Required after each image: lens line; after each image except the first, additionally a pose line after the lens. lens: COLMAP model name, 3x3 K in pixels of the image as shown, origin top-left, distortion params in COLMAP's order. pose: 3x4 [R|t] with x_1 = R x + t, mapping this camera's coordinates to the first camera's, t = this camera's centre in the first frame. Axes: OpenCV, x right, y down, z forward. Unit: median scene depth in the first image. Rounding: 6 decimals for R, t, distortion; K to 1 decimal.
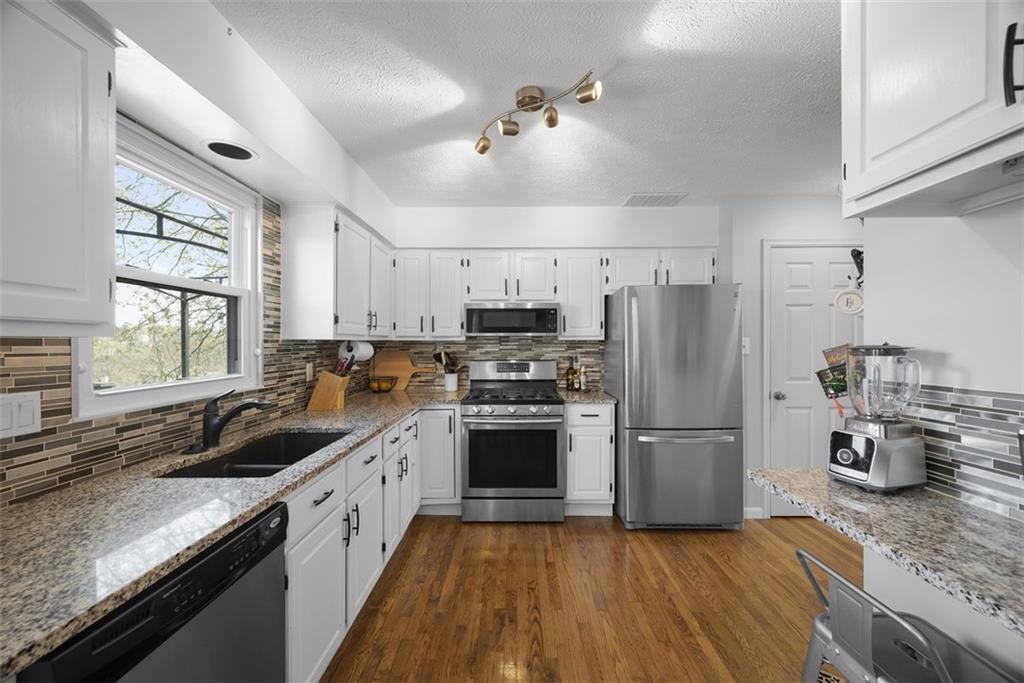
lens RADIAL K [[406.0, 0, 512.8], [0, 406.0, 345.0], [0, 0, 1]] dist [-0.000911, -0.000365]
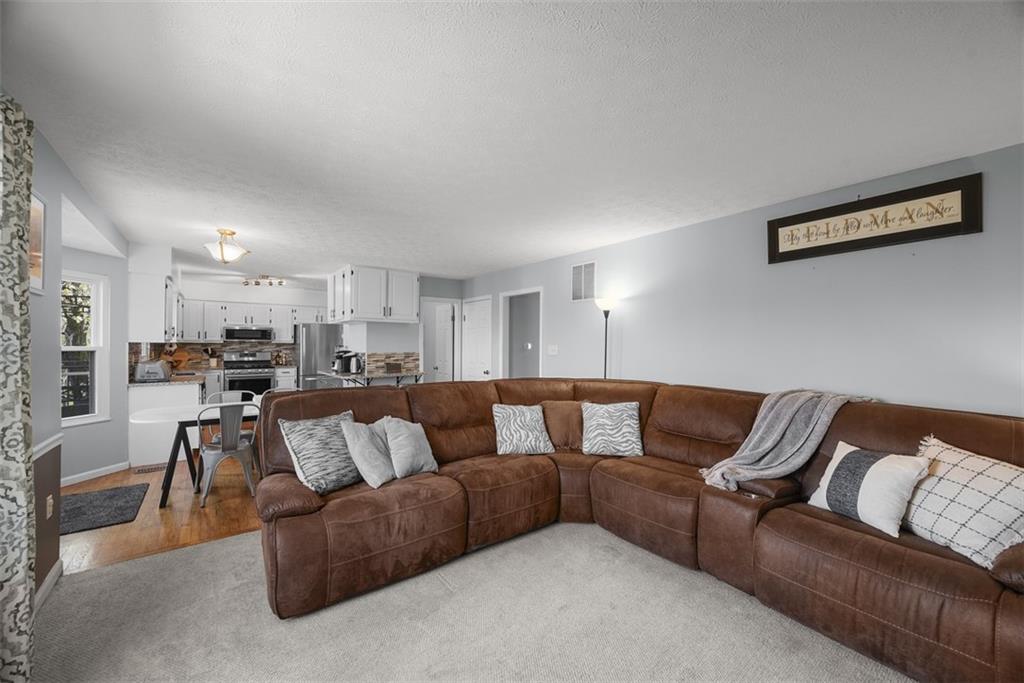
lens RADIAL K [[406.0, 0, 522.0], [0, 406.0, 342.5], [0, 0, 1]] dist [-0.000911, -0.000365]
pose [[0.783177, 0.009765, 0.621723, -0.213918], [-0.007560, 0.999952, -0.006183, -0.011083], [-0.621753, 0.000142, 0.783213, -1.738917]]
